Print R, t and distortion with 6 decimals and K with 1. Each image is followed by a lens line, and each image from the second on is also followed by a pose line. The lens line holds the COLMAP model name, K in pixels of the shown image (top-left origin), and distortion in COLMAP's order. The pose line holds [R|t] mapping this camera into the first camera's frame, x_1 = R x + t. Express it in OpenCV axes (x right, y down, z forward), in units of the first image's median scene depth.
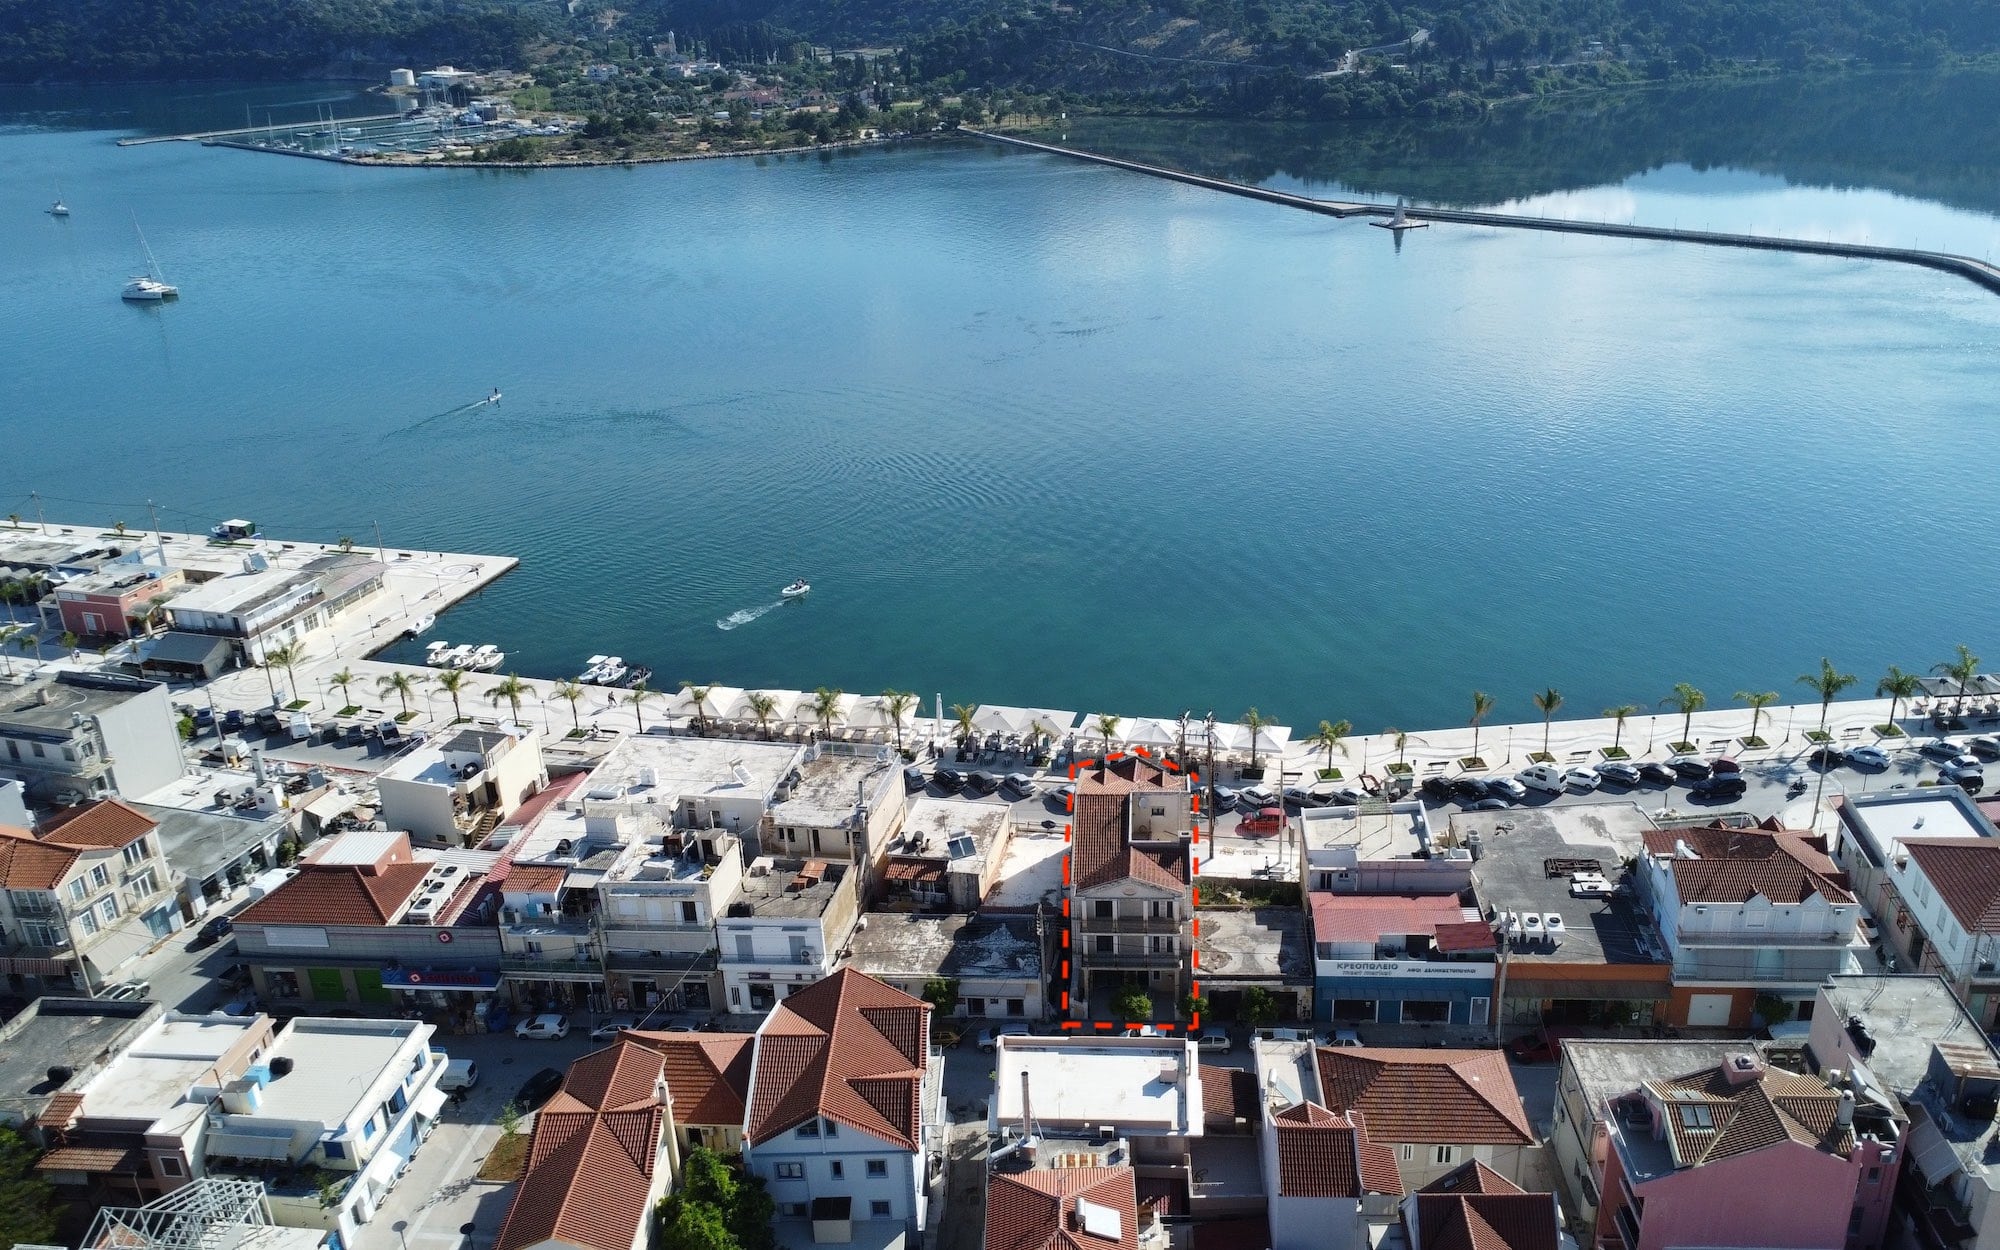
lens RADIAL K [[1696.9, 0, 999.9], [0, 1696.9, 678.7], [0, 0, 1]] dist [-0.040726, 0.000769]
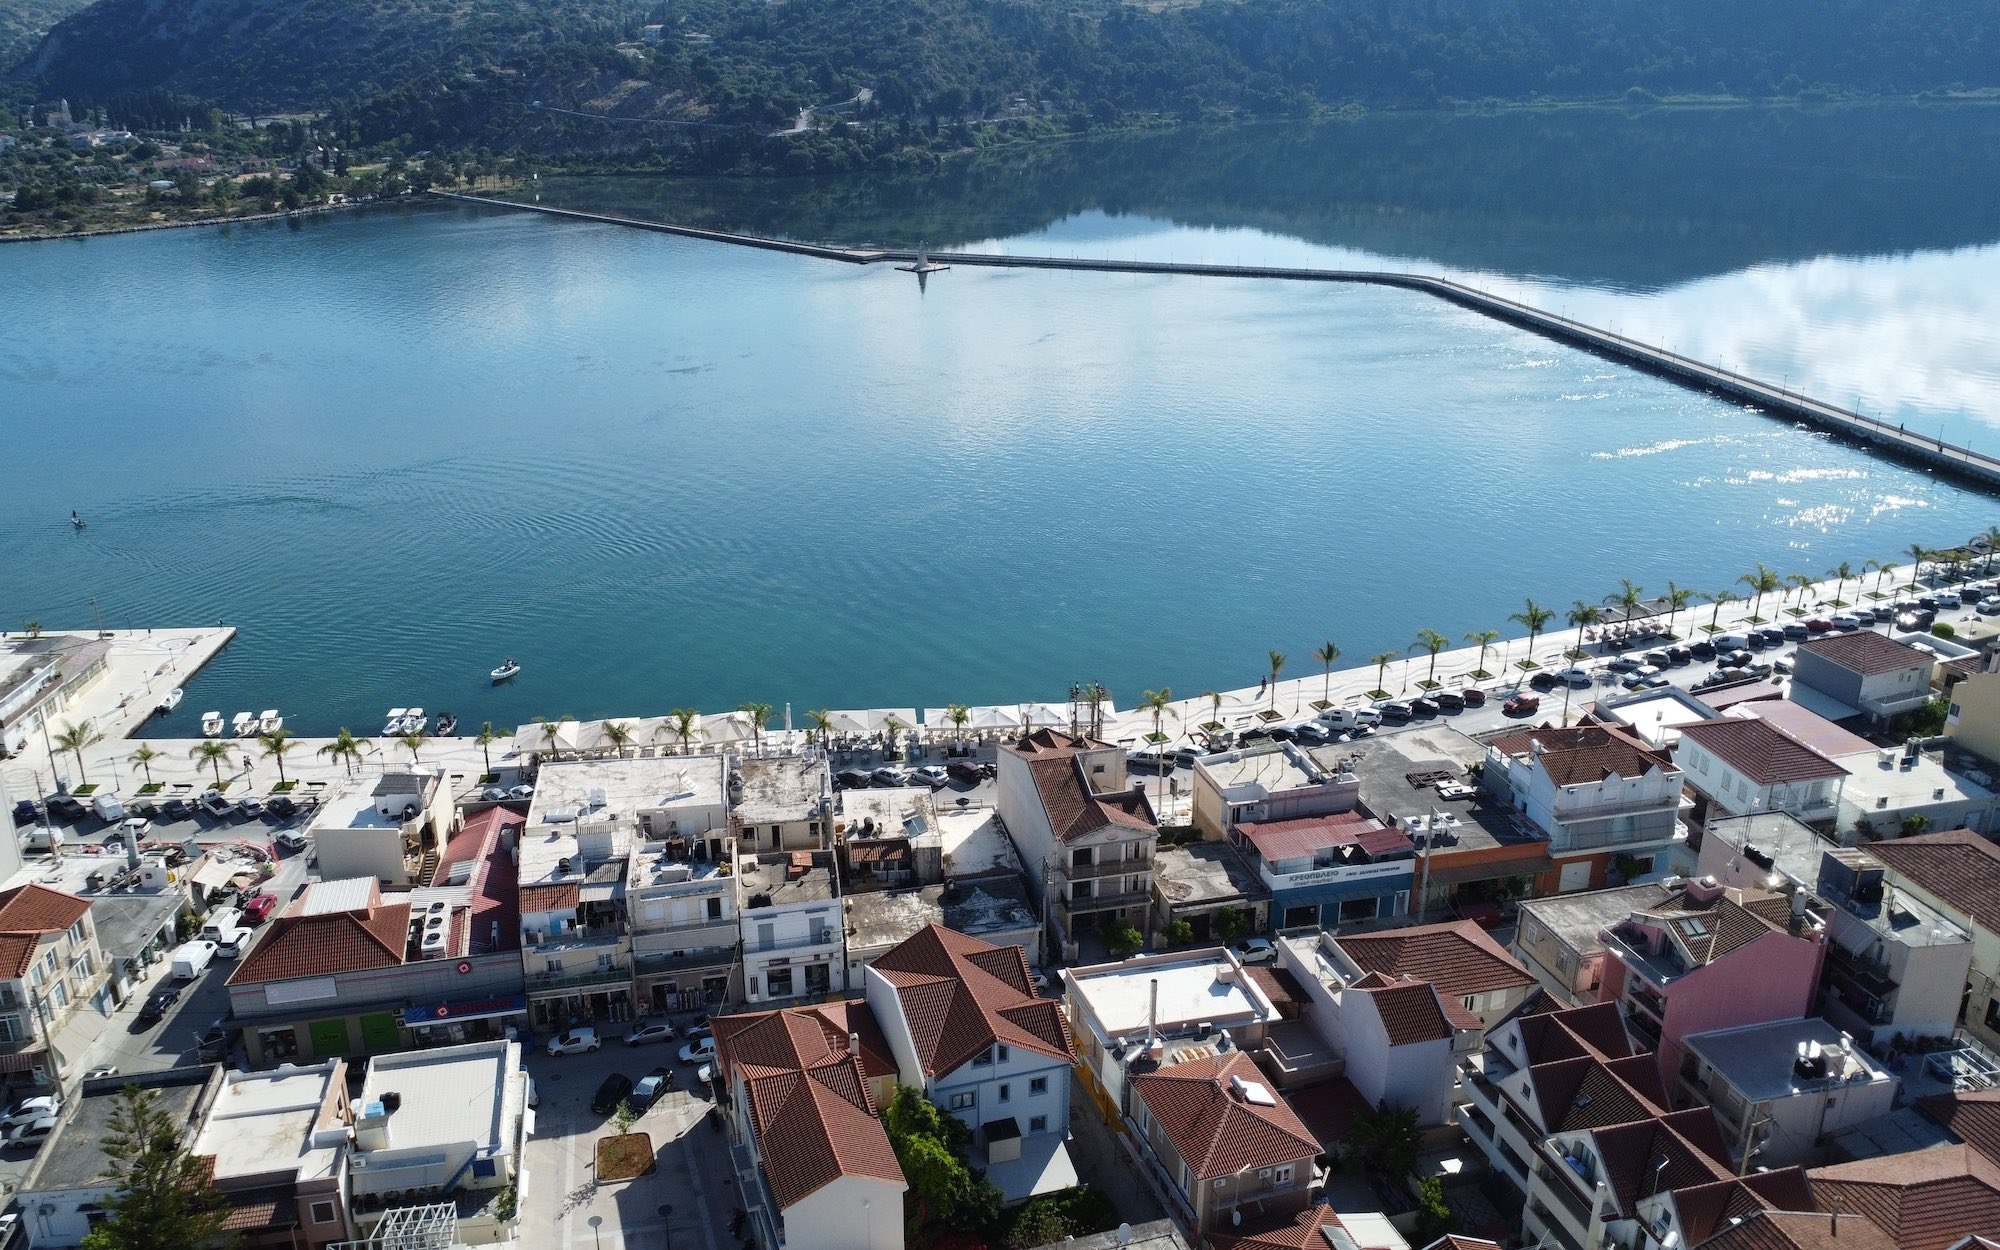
lens RADIAL K [[1615.8, 0, 1100.2], [0, 1615.8, 626.8], [0, 0, 1]] dist [-0.030618, -0.014193]
pose [[0.957693, -0.091028, 0.273017, -0.198232], [0.102767, 0.994283, -0.028979, 0.017219], [-0.268818, 0.055810, 0.961573, -0.028159]]
